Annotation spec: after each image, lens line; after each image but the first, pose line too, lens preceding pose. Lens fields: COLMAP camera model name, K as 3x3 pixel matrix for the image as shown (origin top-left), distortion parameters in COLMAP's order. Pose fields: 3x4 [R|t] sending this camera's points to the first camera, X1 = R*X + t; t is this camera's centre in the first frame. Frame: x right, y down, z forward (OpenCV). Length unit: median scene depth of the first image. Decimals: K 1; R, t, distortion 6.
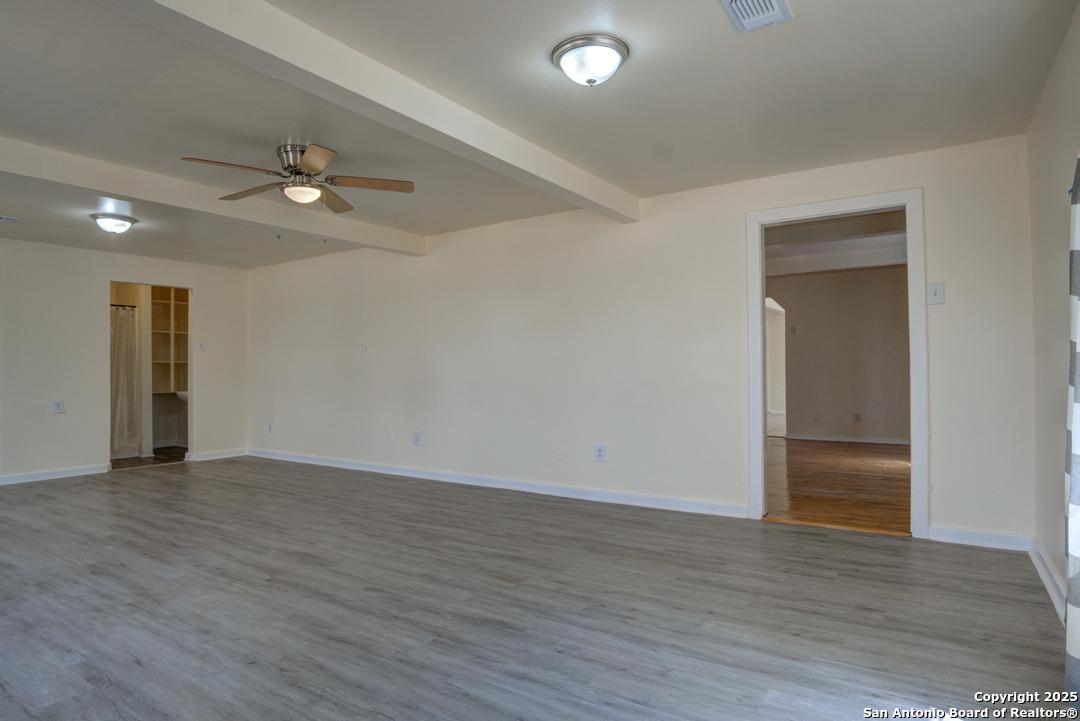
lens RADIAL K [[601.5, 0, 537.4], [0, 601.5, 377.5], [0, 0, 1]] dist [-0.000685, -0.000468]
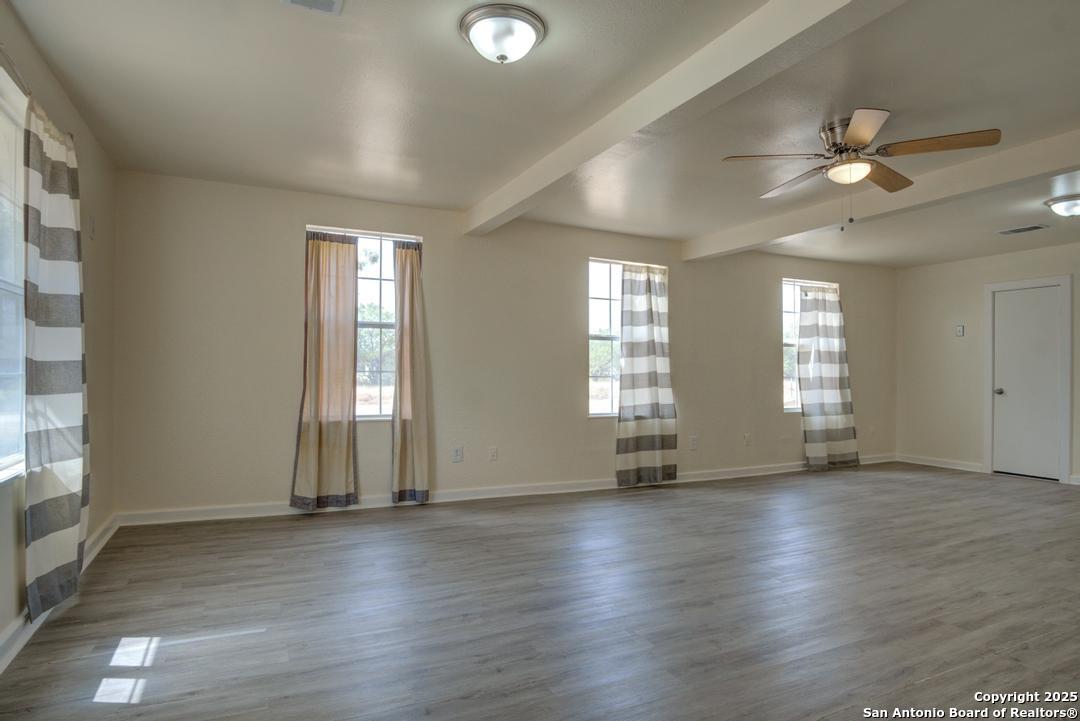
lens RADIAL K [[601.5, 0, 537.4], [0, 601.5, 377.5], [0, 0, 1]] dist [-0.000685, -0.000468]
pose [[-0.506341, 0.002190, -0.862331, 0.846436], [-0.003307, 0.999984, 0.004481, -0.005298], [0.862327, 0.005121, -0.506326, 1.493346]]
